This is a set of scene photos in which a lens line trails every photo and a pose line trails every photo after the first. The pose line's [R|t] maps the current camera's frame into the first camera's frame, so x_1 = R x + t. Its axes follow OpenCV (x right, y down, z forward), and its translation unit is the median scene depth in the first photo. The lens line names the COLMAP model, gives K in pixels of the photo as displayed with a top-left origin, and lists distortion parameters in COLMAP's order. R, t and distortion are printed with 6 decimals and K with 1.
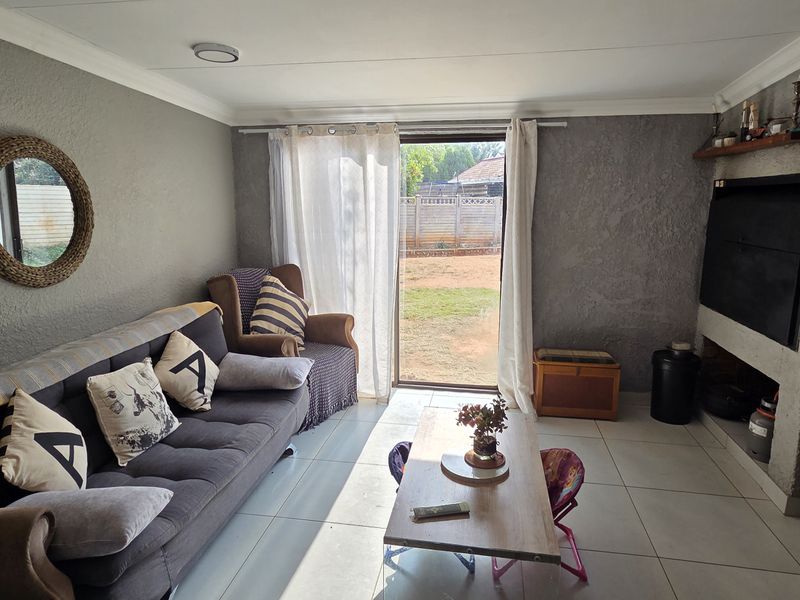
lens RADIAL K [[532.8, 0, 401.6], [0, 532.8, 300.3], [0, 0, 1]] dist [0.005458, -0.004753]
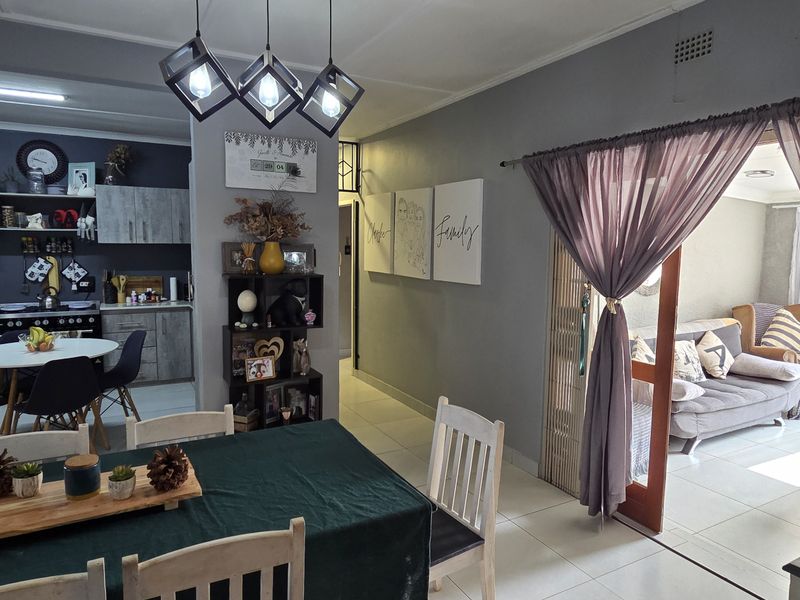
lens RADIAL K [[532.8, 0, 401.6], [0, 532.8, 301.5], [0, 0, 1]] dist [0.005458, -0.004753]
pose [[0.621390, 0.084402, -0.778942, 0.264779], [-0.156082, 0.987589, -0.017503, 0.139282], [0.767797, 0.132455, 0.626852, -0.778576]]
